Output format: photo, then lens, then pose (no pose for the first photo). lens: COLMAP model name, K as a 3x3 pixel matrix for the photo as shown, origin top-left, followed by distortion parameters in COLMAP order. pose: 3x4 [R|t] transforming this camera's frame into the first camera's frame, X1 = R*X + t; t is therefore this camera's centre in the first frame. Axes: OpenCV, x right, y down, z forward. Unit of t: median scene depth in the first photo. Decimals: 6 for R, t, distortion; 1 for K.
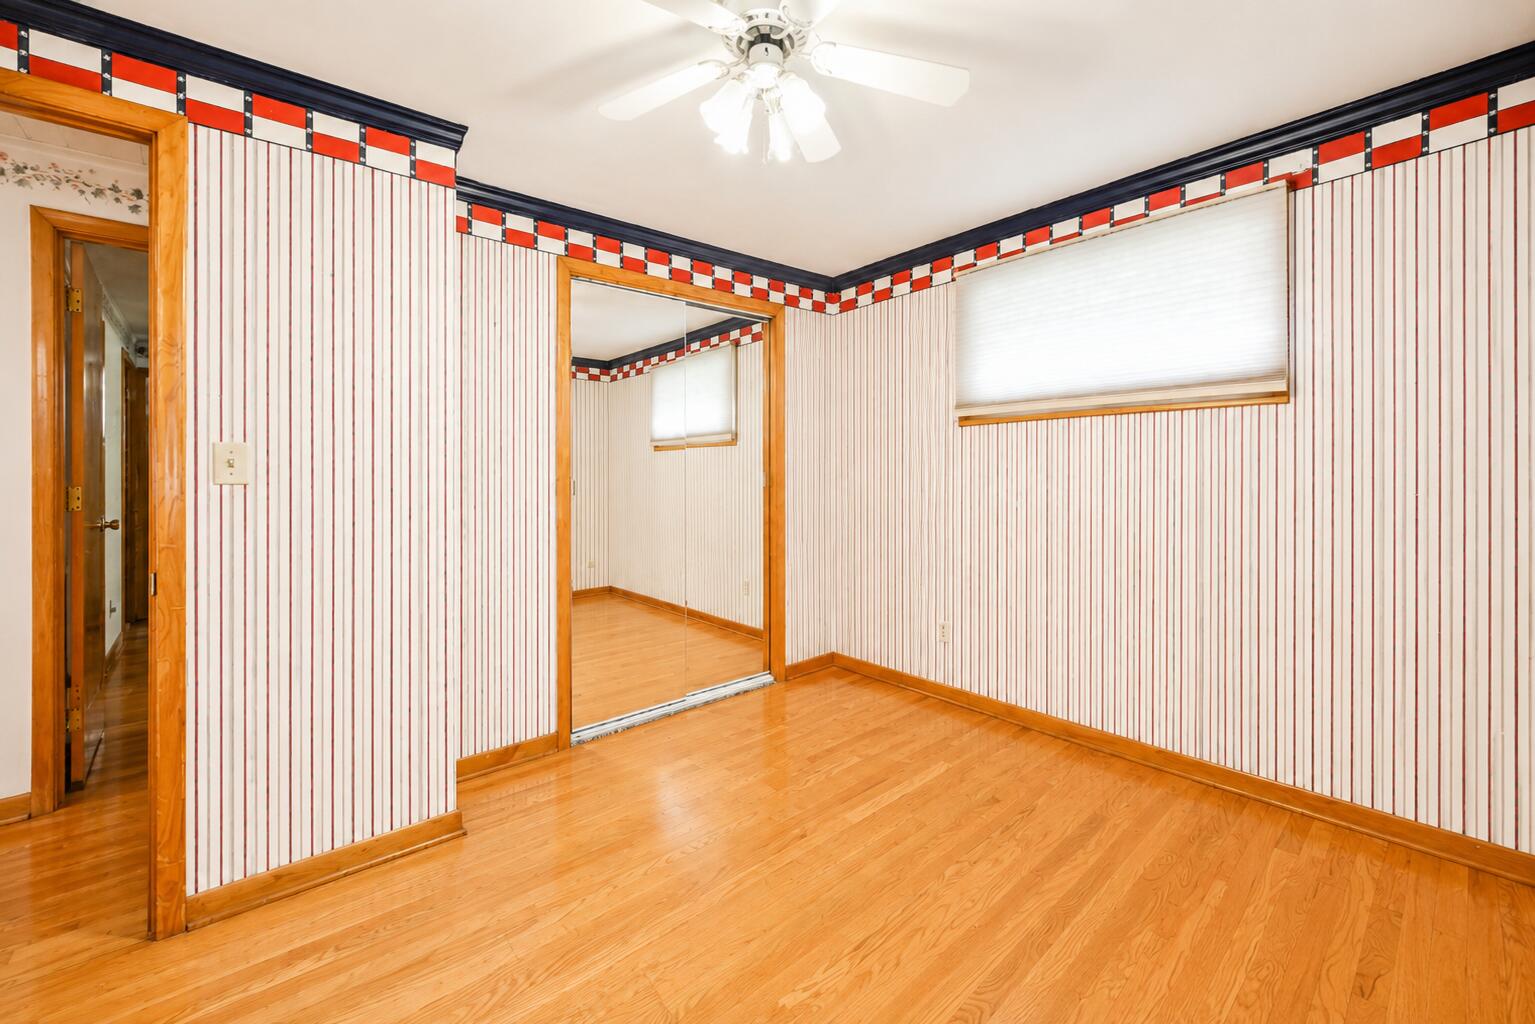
lens RADIAL K [[662.9, 0, 759.9], [0, 662.9, 489.7], [0, 0, 1]] dist [-0.013276, -0.000084]
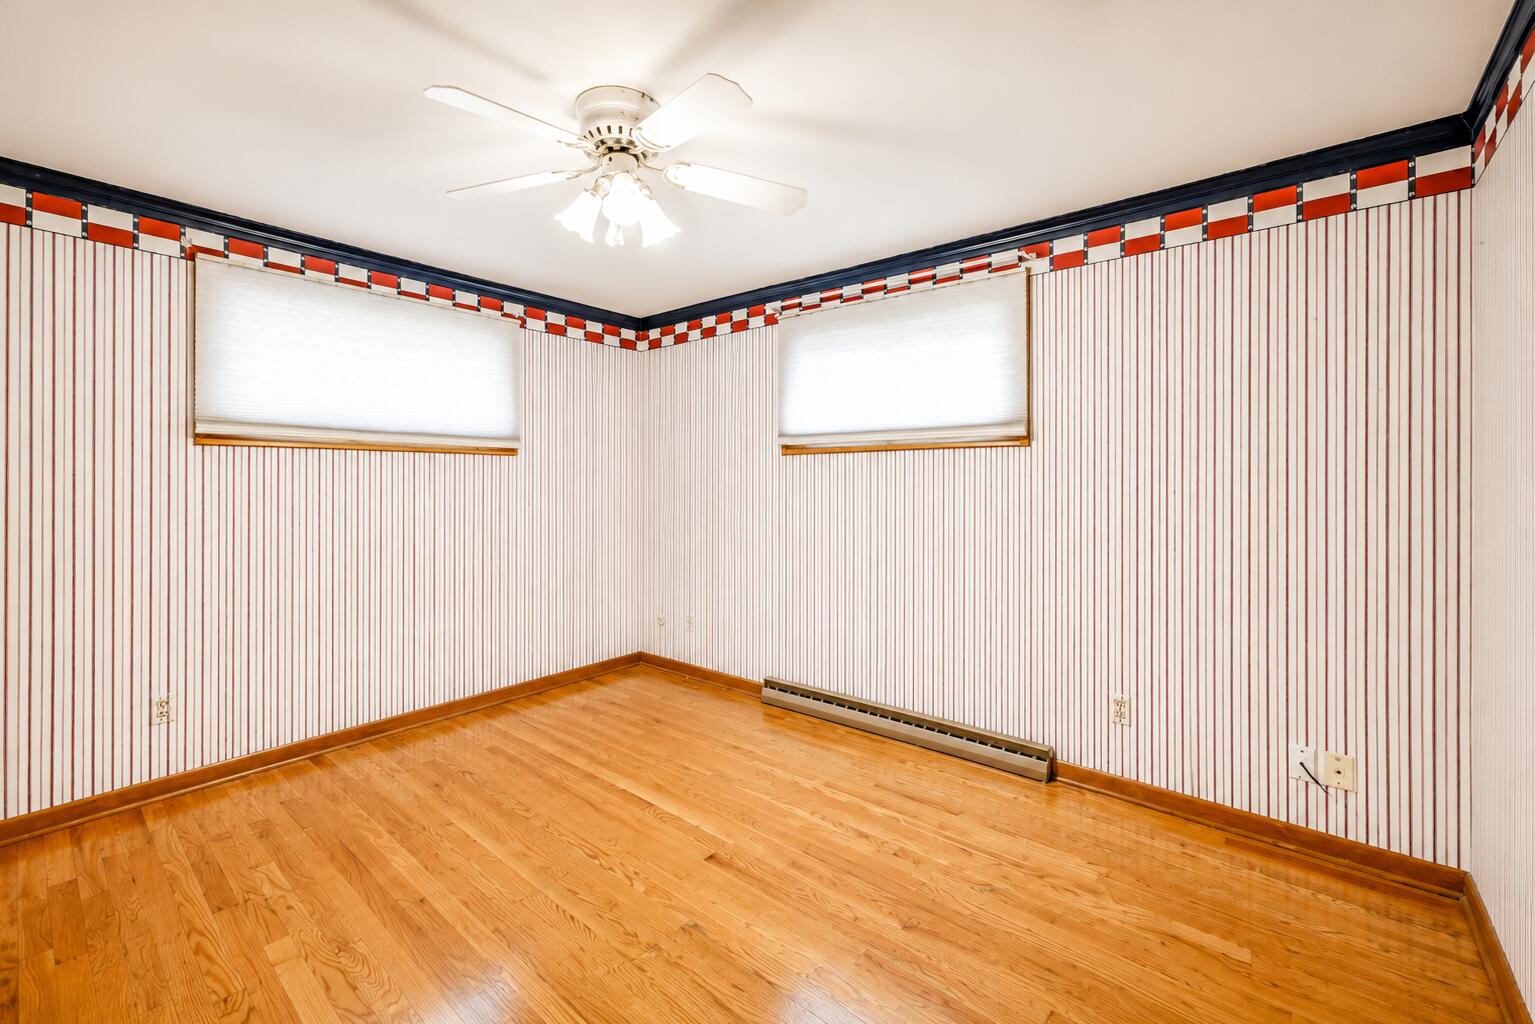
lens RADIAL K [[639.6, 0, 767.5], [0, 639.6, 512.0], [0, 0, 1]] dist [-0.000430, 0.000336]
pose [[0.972257, 0.017613, 0.233253, 0.058644], [-0.018034, 0.999837, -0.000325, 0.005222], [-0.233221, -0.003890, 0.972416, -0.093111]]
